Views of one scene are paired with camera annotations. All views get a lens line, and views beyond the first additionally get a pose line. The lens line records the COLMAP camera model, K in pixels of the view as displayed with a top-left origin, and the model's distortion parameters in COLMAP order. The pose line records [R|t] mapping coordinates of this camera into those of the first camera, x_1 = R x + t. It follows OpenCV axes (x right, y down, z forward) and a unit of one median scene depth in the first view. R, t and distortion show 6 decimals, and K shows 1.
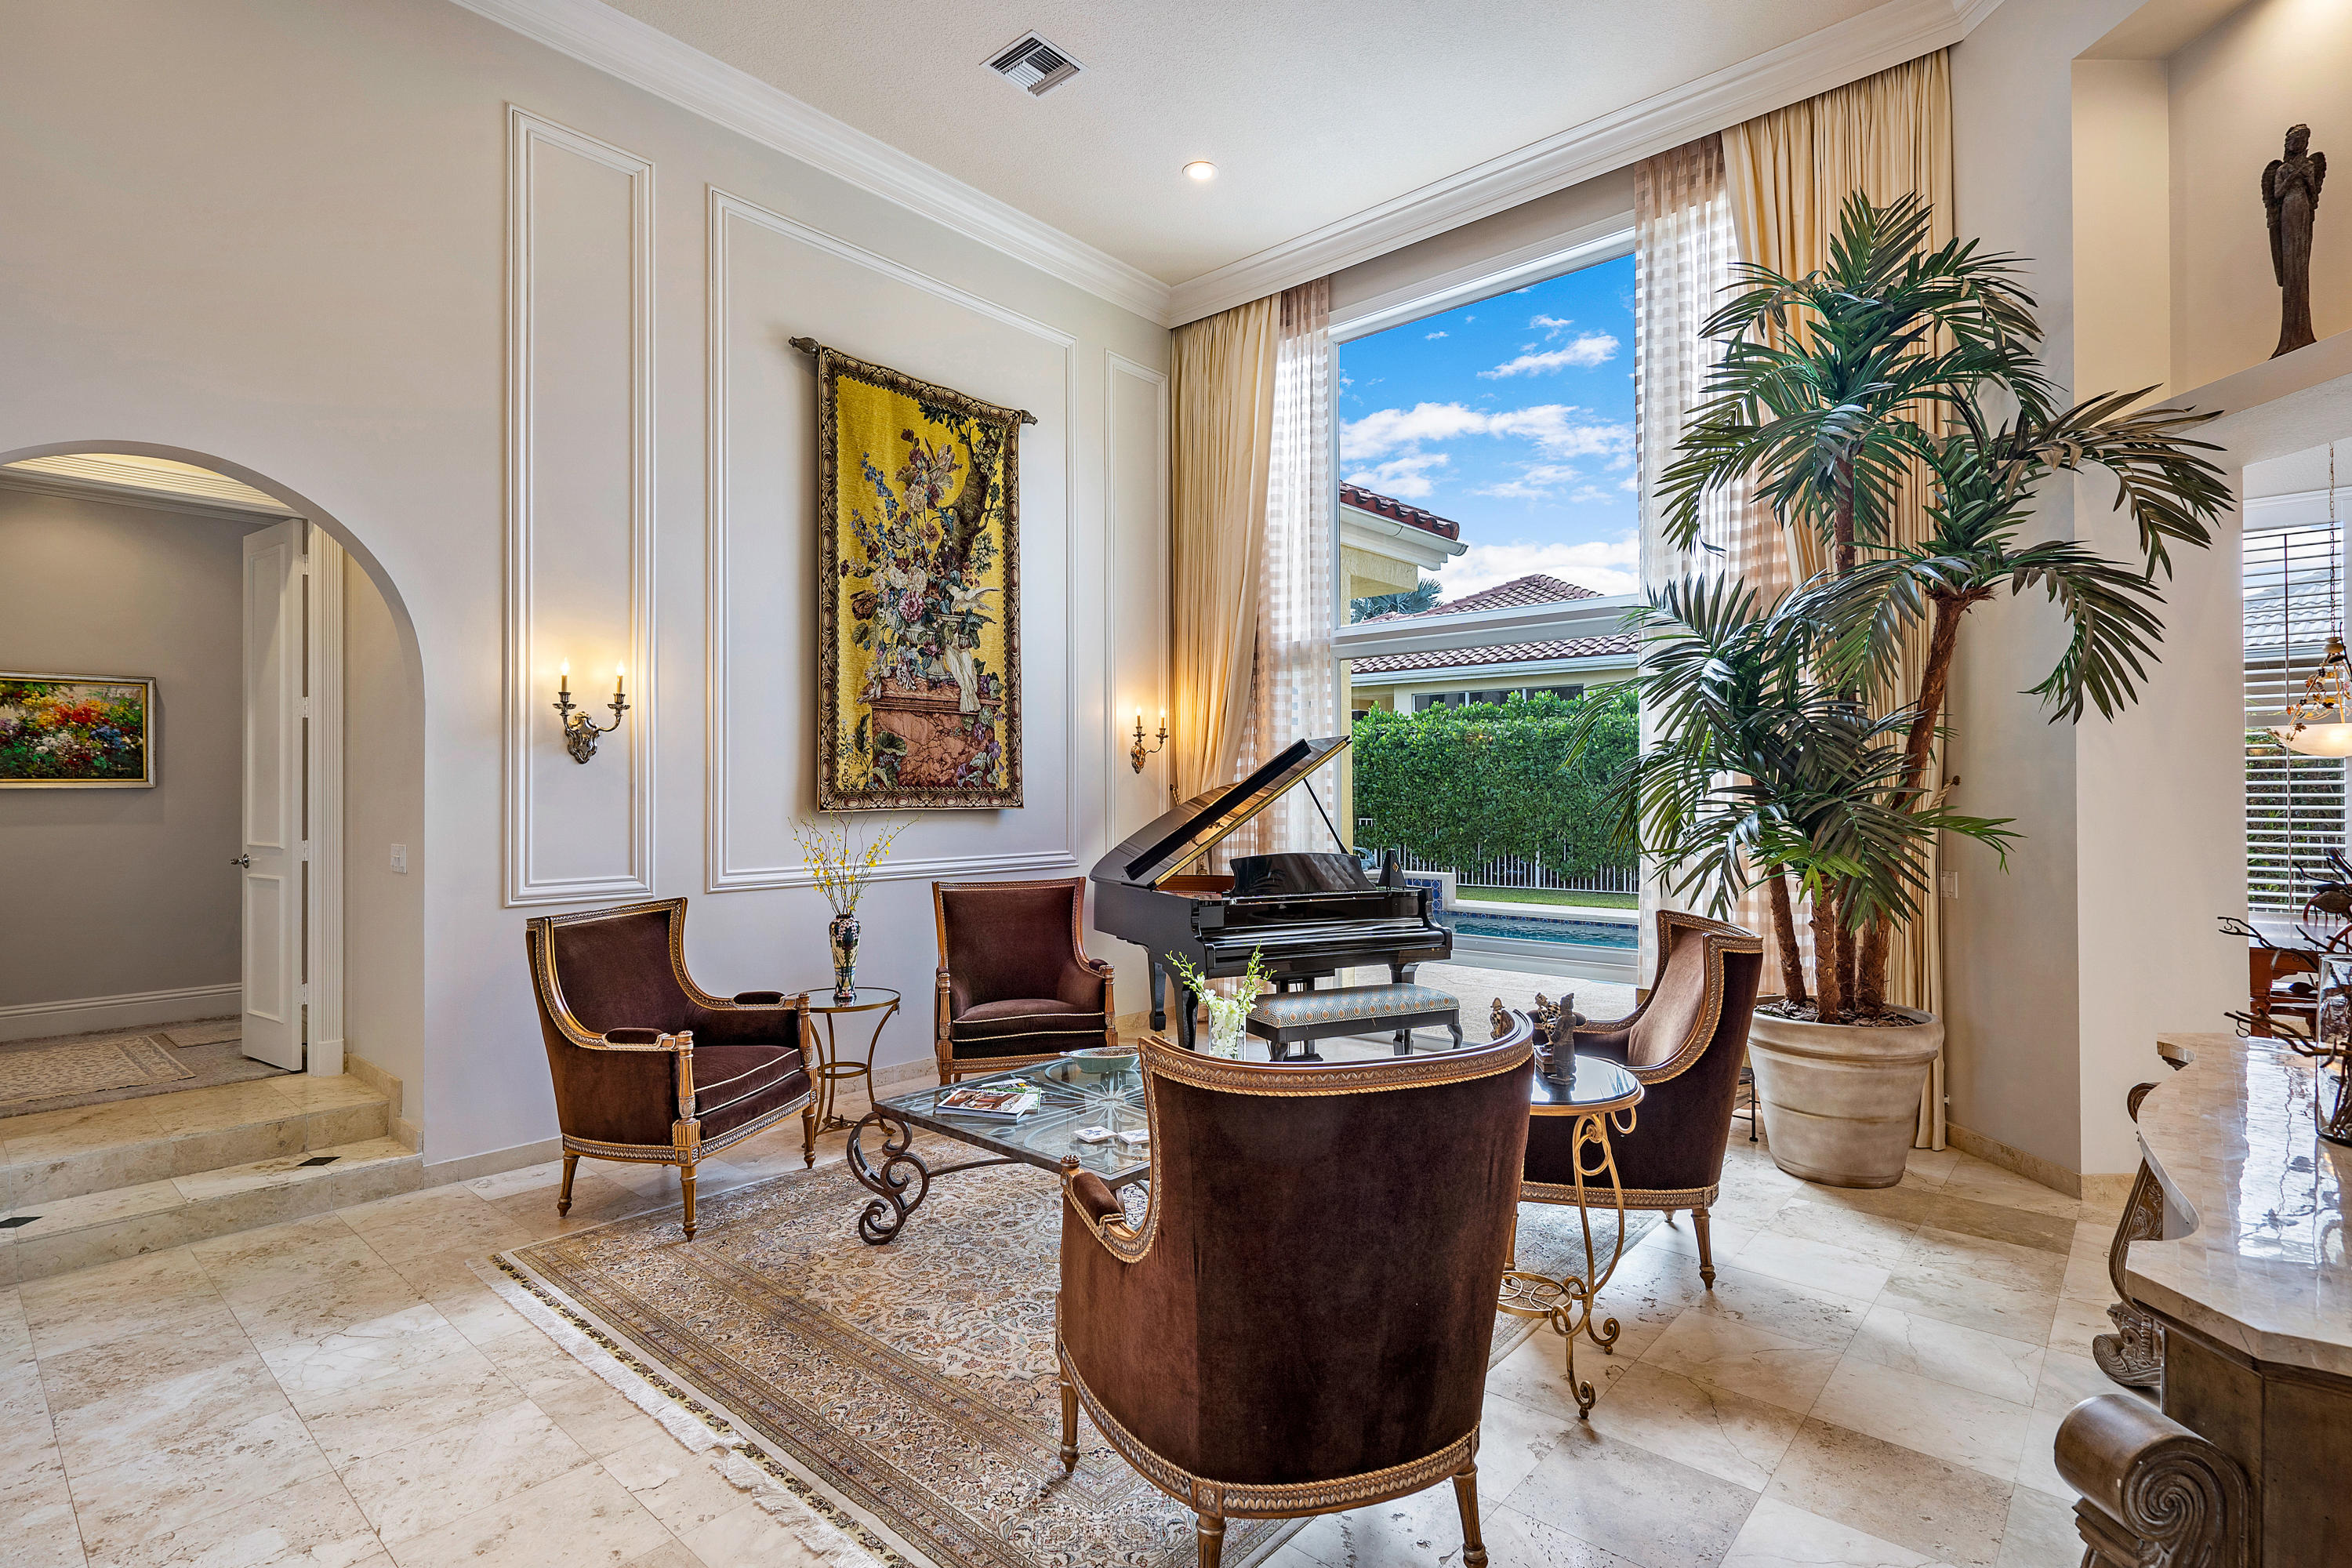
lens RADIAL K [[1177.7, 0, 1180.0], [0, 1177.7, 797.1], [0, 0, 1]] dist [-0.003568, 0.002833]
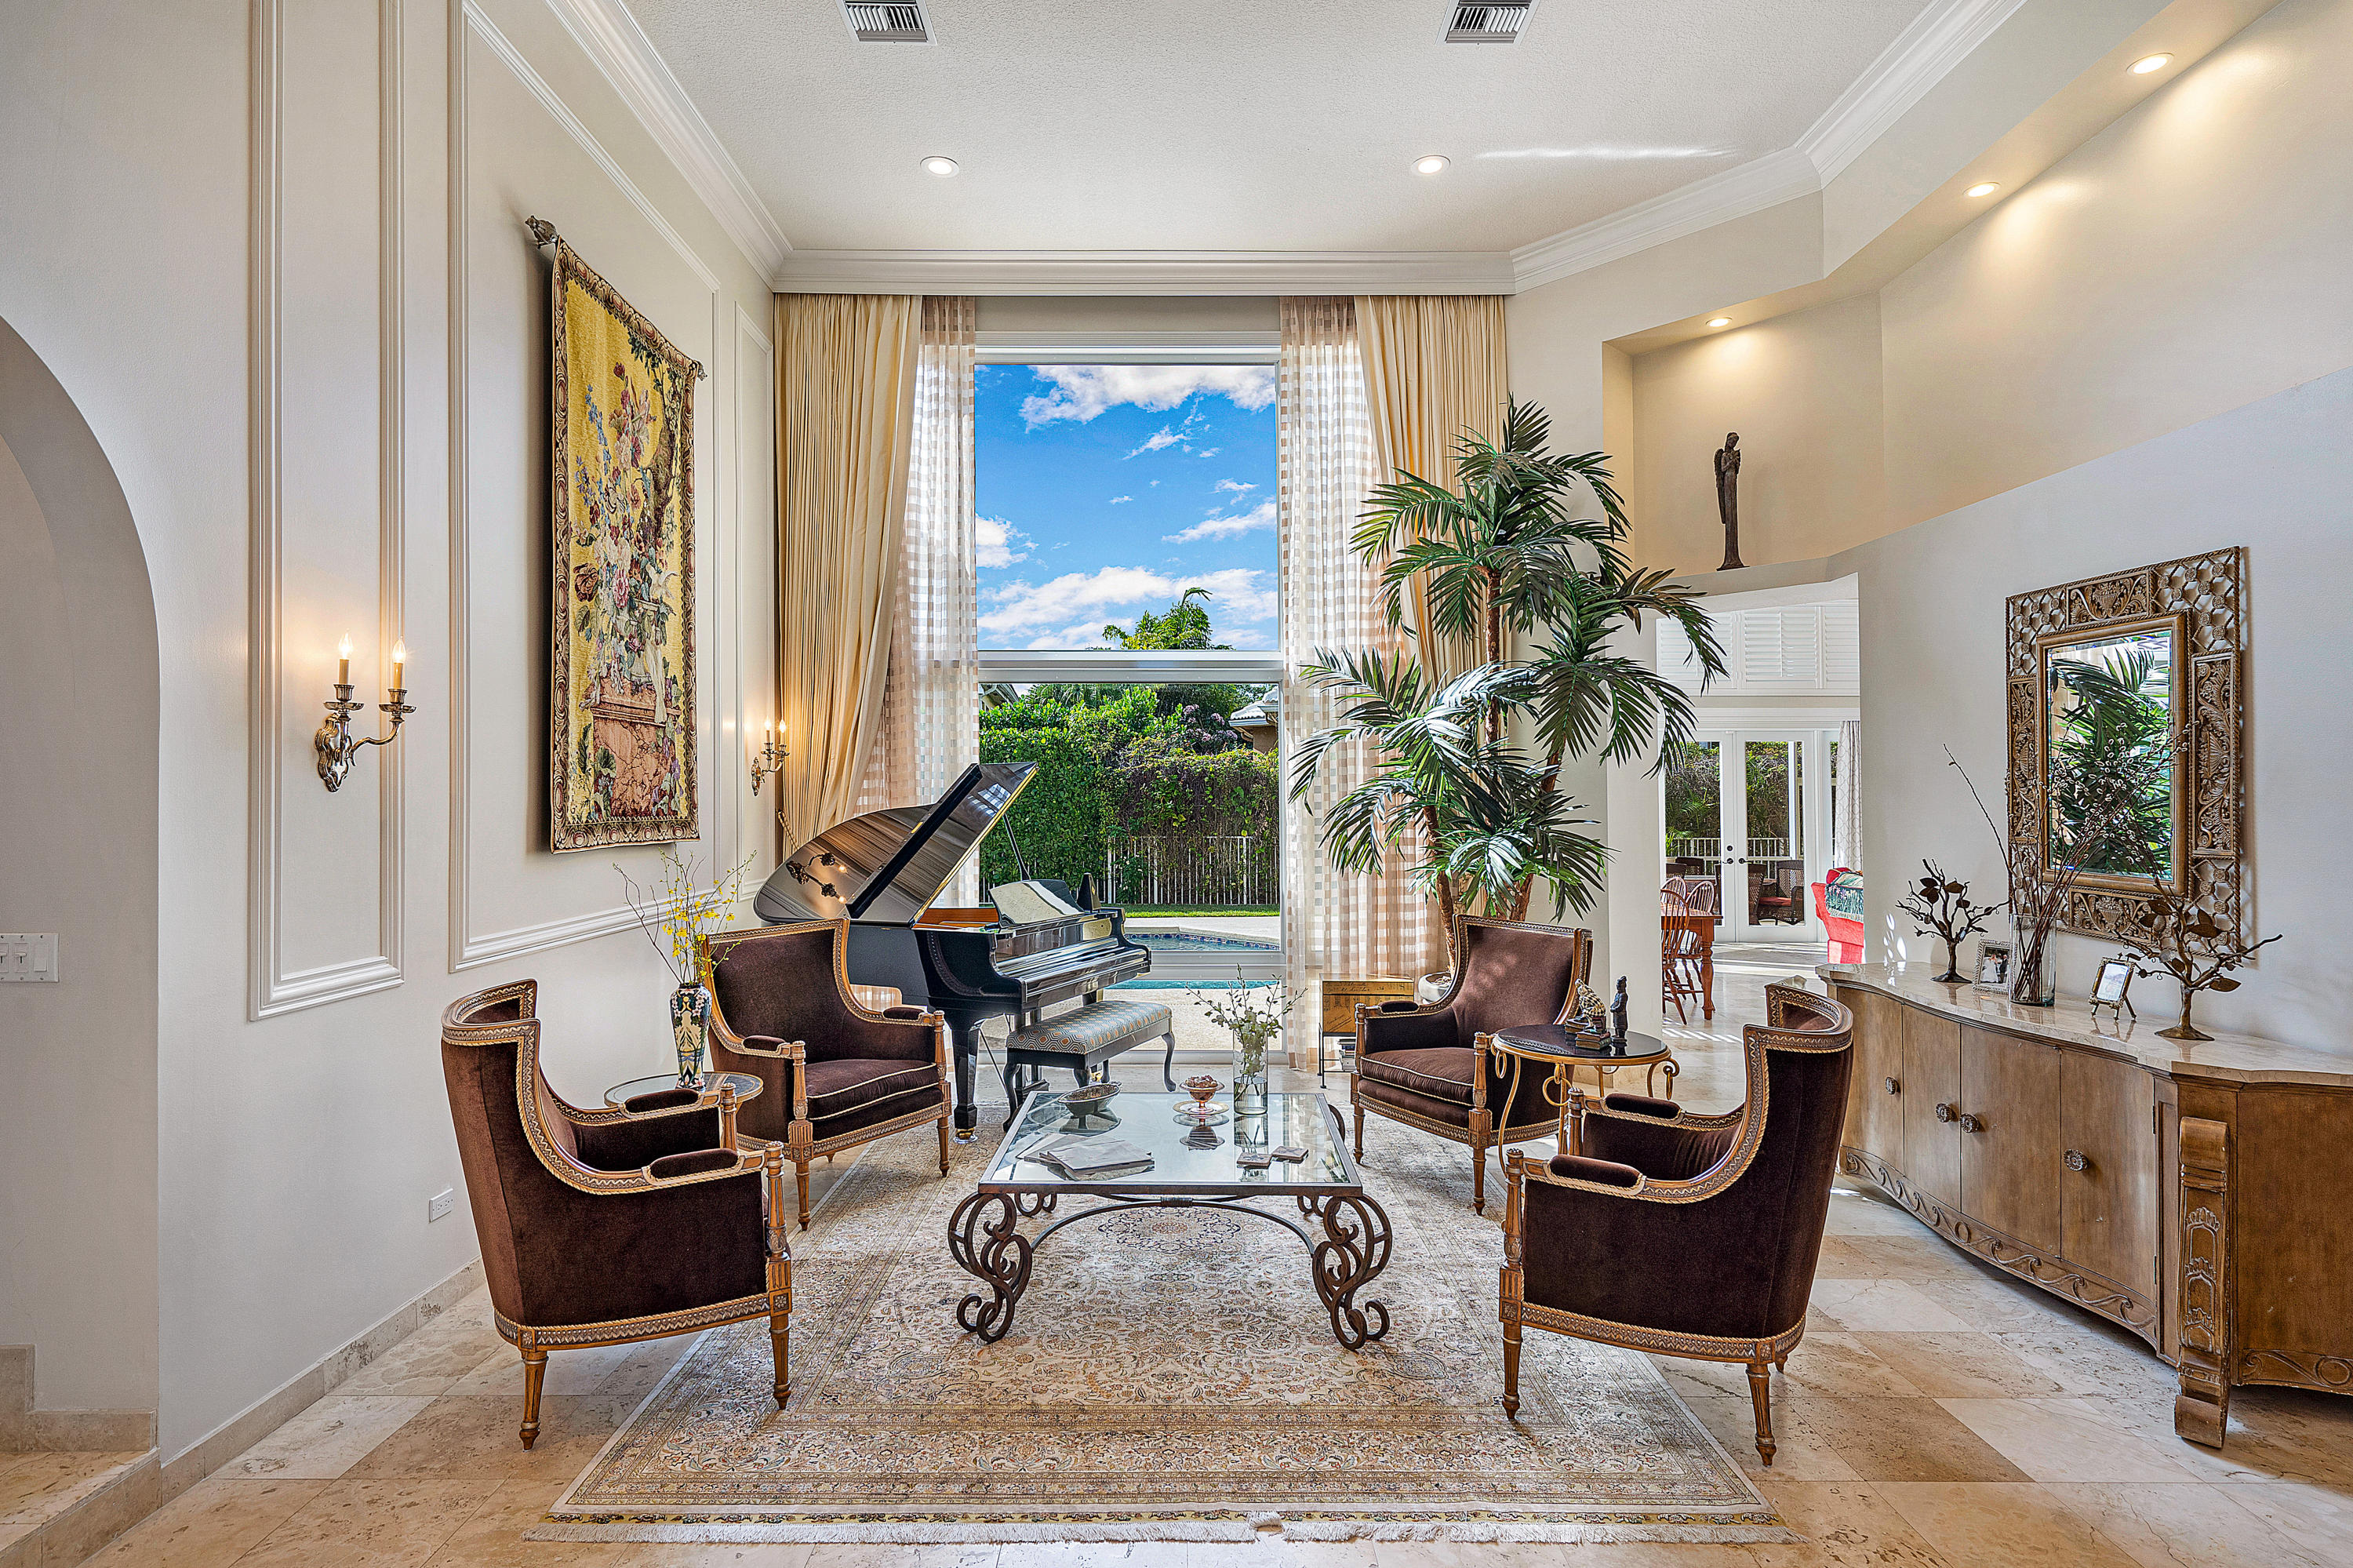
lens RADIAL K [[1258.3, 0, 1178.7], [0, 1258.3, 783.4], [0, 0, 1]] dist [0.005253, 0.000898]
pose [[0.731560, 0.011560, 0.681679, -0.534697], [-0.002005, 0.999888, -0.014805, -0.019635], [-0.681774, 0.009464, 0.731502, 0.131323]]
